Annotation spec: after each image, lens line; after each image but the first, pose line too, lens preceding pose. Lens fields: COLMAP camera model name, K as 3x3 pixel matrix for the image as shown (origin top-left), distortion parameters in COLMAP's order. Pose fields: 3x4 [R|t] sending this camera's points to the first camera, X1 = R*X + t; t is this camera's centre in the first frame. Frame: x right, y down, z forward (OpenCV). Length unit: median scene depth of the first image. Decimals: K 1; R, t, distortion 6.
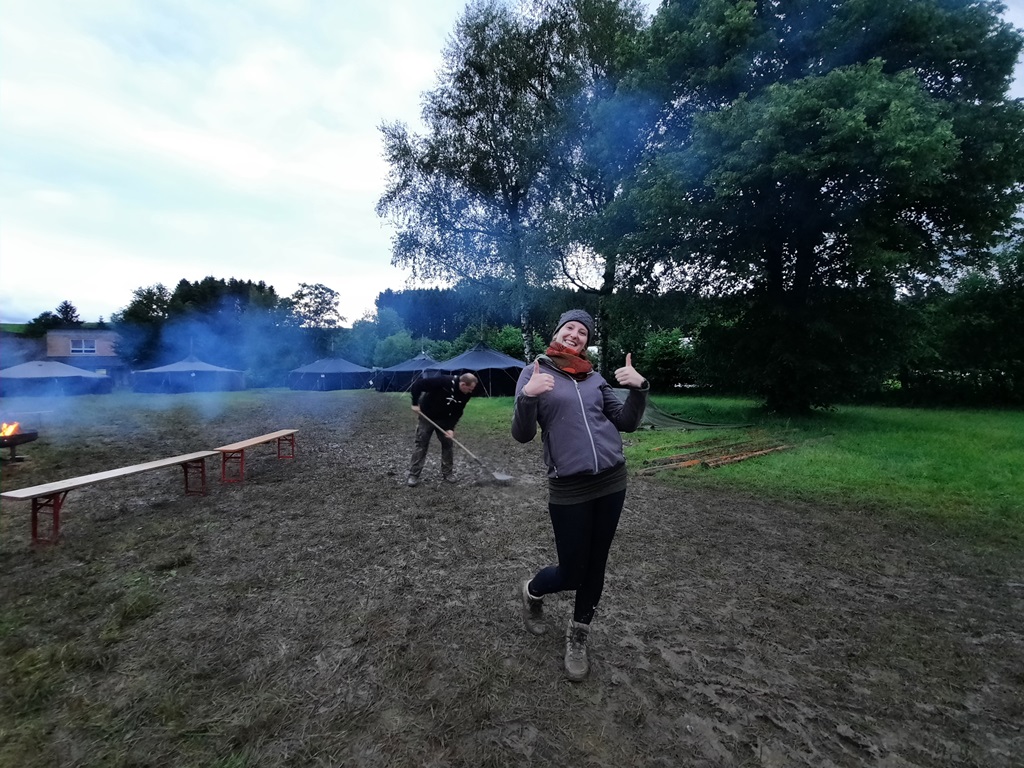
lens RADIAL K [[404.4, 0, 494.3], [0, 404.4, 387.8], [0, 0, 1]] dist [-0.000347, -0.009622]
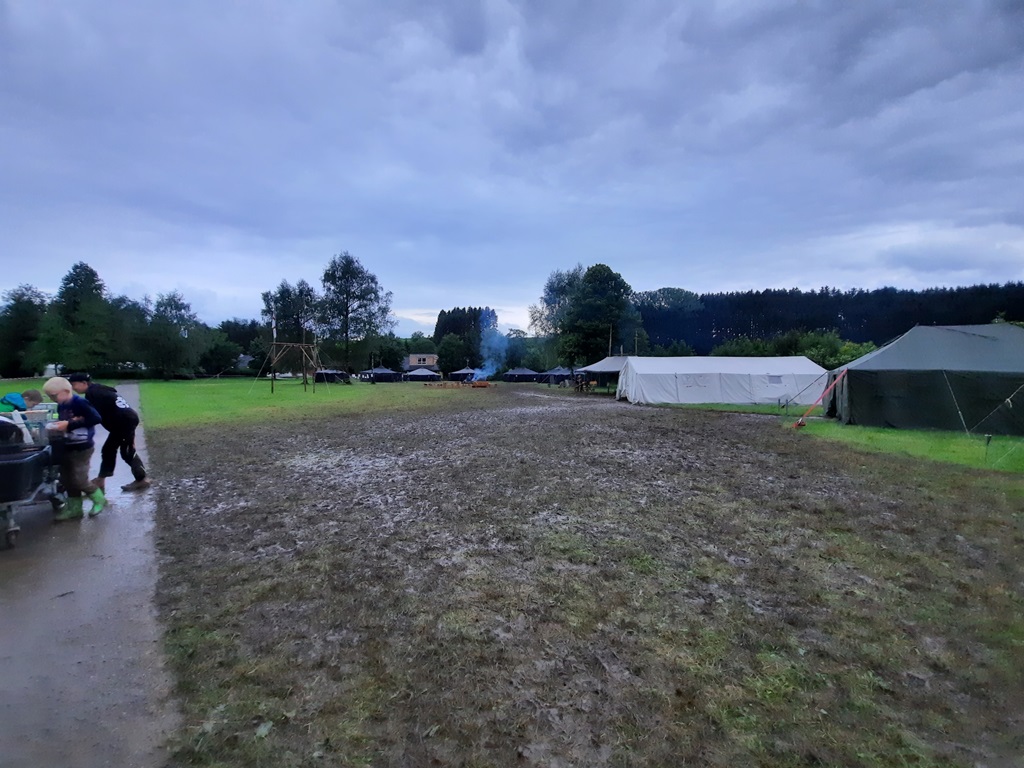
lens RADIAL K [[404.4, 0, 494.3], [0, 404.4, 387.8], [0, 0, 1]] dist [-0.000347, -0.009622]
pose [[0.882418, 0.030892, -0.469451, 0.429179], [-0.030497, 0.999499, 0.008446, 0.016947], [0.469477, 0.006864, 0.882918, -0.855242]]
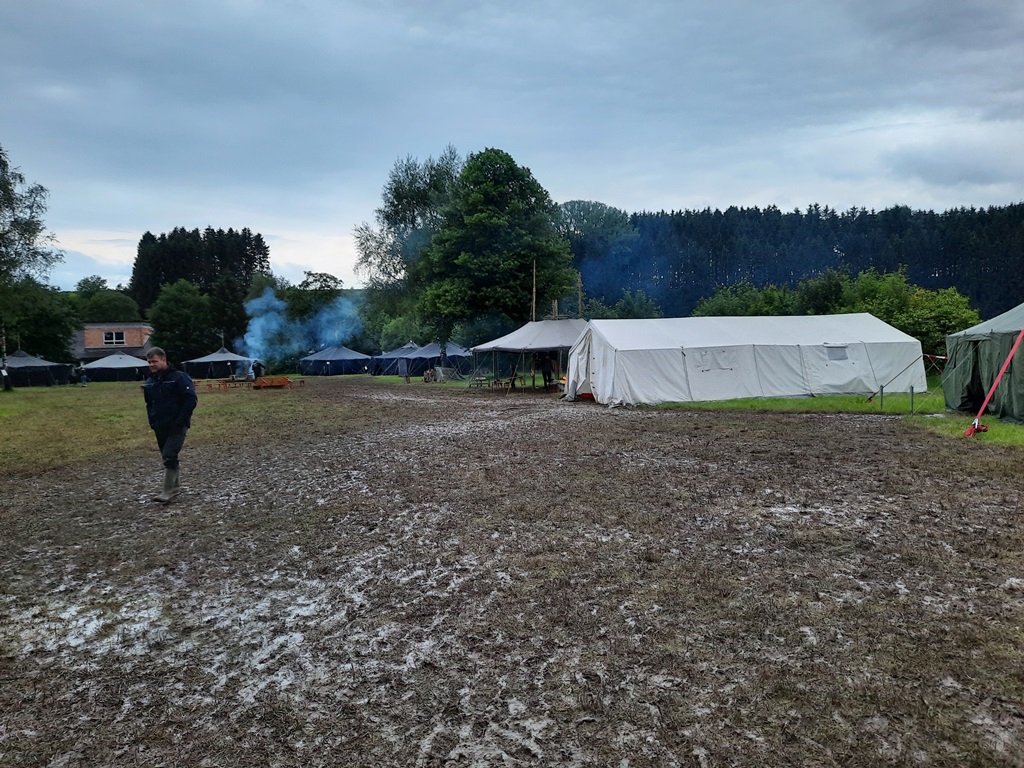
lens RADIAL K [[747.5, 0, 502.8], [0, 747.5, 382.5], [0, 0, 1]] dist [0.052939, -0.057019]
pose [[0.984419, -0.011476, -0.175463, 0.364264], [0.012806, 0.999897, 0.006453, 0.015677], [0.175371, -0.008599, 0.984465, -0.839671]]
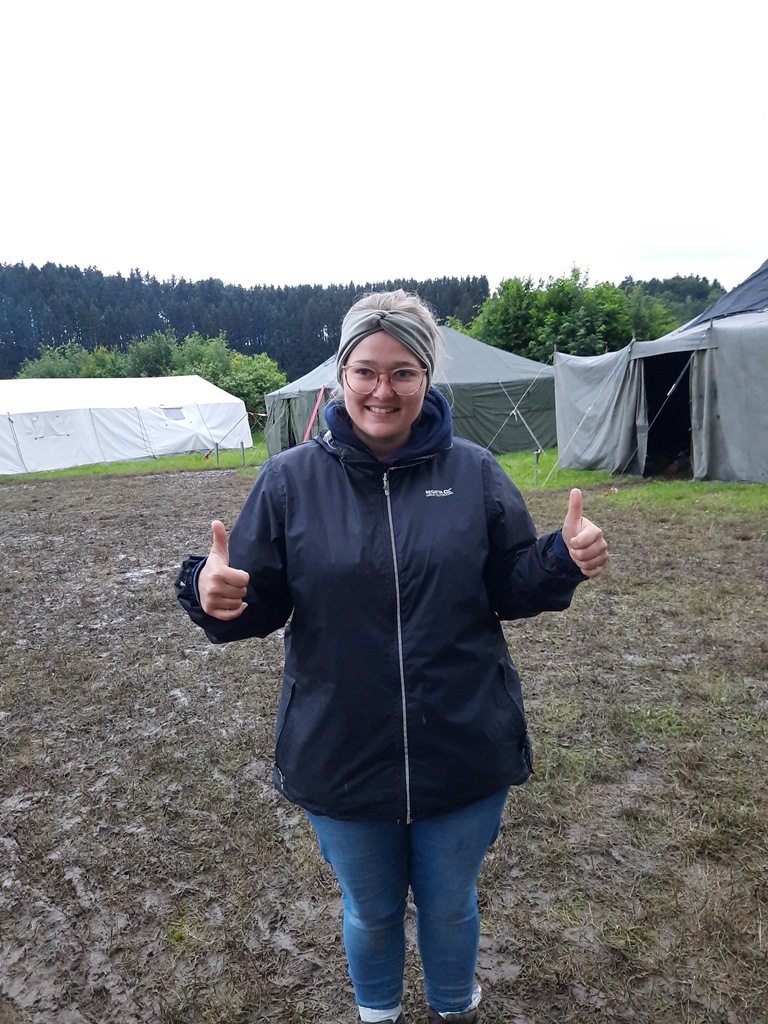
lens RADIAL K [[747.5, 0, 384.0], [0, 747.5, 512.0], [0, 0, 1]] dist [0.052939, -0.057019]
pose [[0.868515, -0.116228, 0.481844, 0.365637], [0.067706, 0.990826, 0.116962, 0.017816], [-0.491017, -0.068959, 0.868416, -0.827319]]
